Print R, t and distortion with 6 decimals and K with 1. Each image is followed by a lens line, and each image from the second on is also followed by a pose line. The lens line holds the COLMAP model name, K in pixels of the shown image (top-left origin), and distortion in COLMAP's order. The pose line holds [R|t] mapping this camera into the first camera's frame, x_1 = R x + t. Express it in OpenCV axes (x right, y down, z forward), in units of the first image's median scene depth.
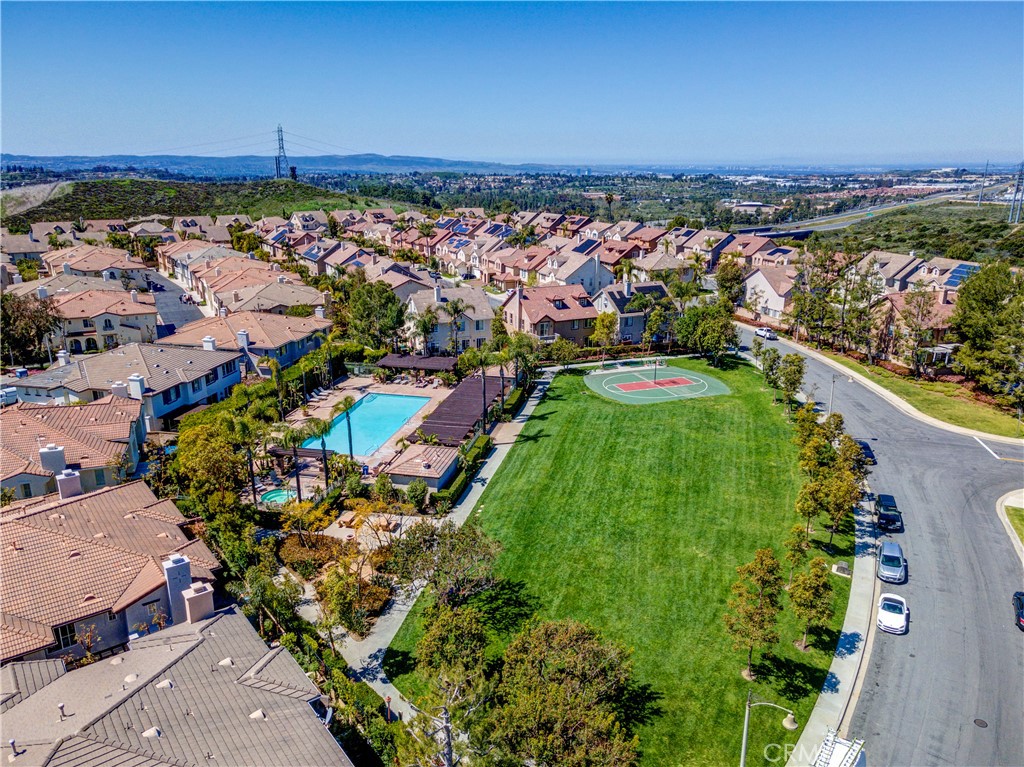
lens RADIAL K [[751.0, 0, 511.7], [0, 751.0, 384.8], [0, 0, 1]] dist [0.021458, 0.039547]
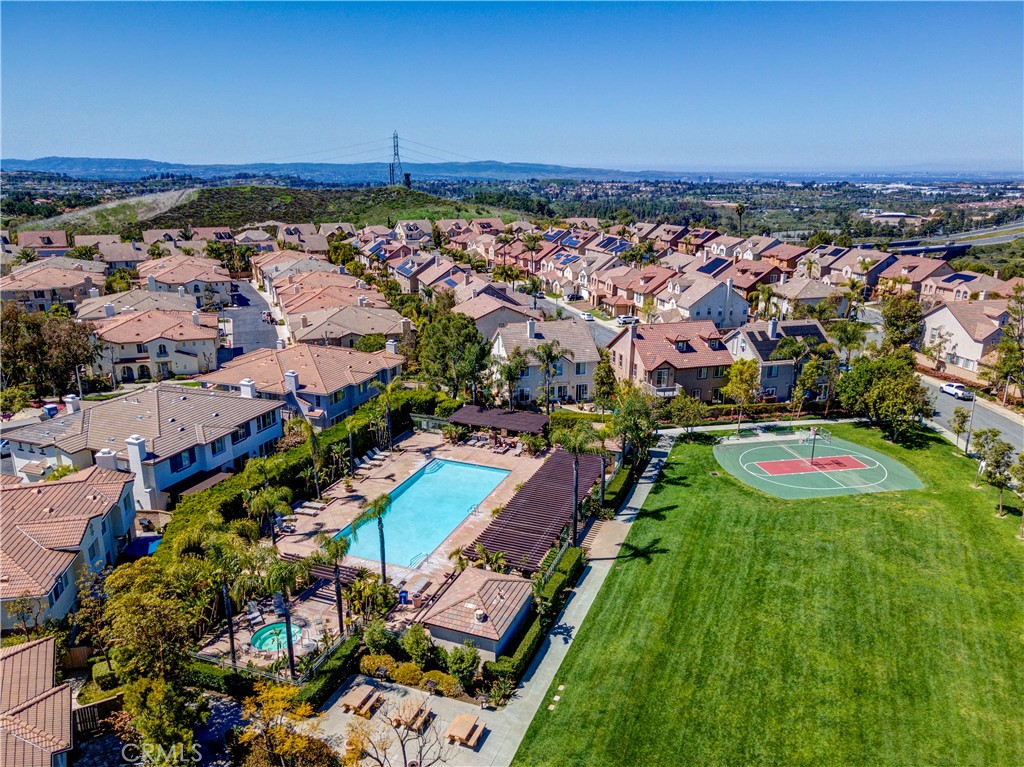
lens RADIAL K [[751.0, 0, 514.4], [0, 751.0, 384.9], [0, 0, 1]] dist [0.021458, 0.039547]
pose [[0.989136, 0.043538, -0.140407, 0.000460], [-0.044707, 0.998987, -0.005183, -0.033259], [0.140039, 0.011404, 0.990080, 0.114228]]
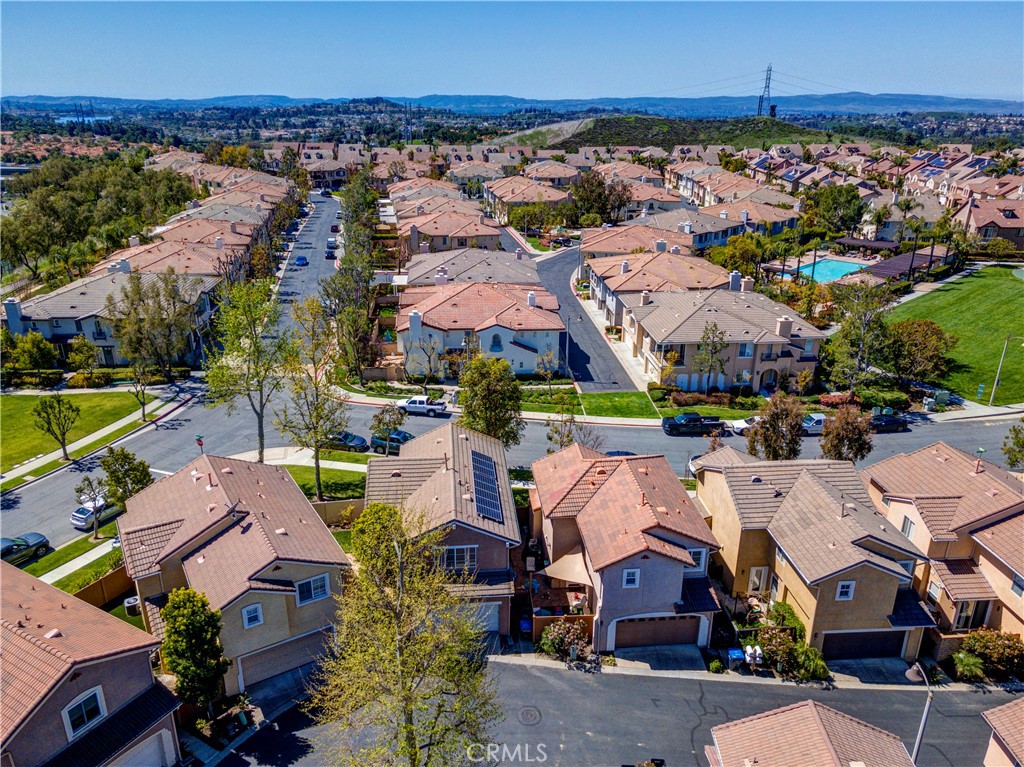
lens RADIAL K [[751.0, 0, 501.0], [0, 751.0, 377.9], [0, 0, 1]] dist [0.021458, 0.039547]
pose [[0.832479, 0.196051, -0.518212, 0.044213], [-0.163710, 0.980581, 0.107984, 0.091060], [0.529319, -0.005058, 0.848408, -0.282822]]
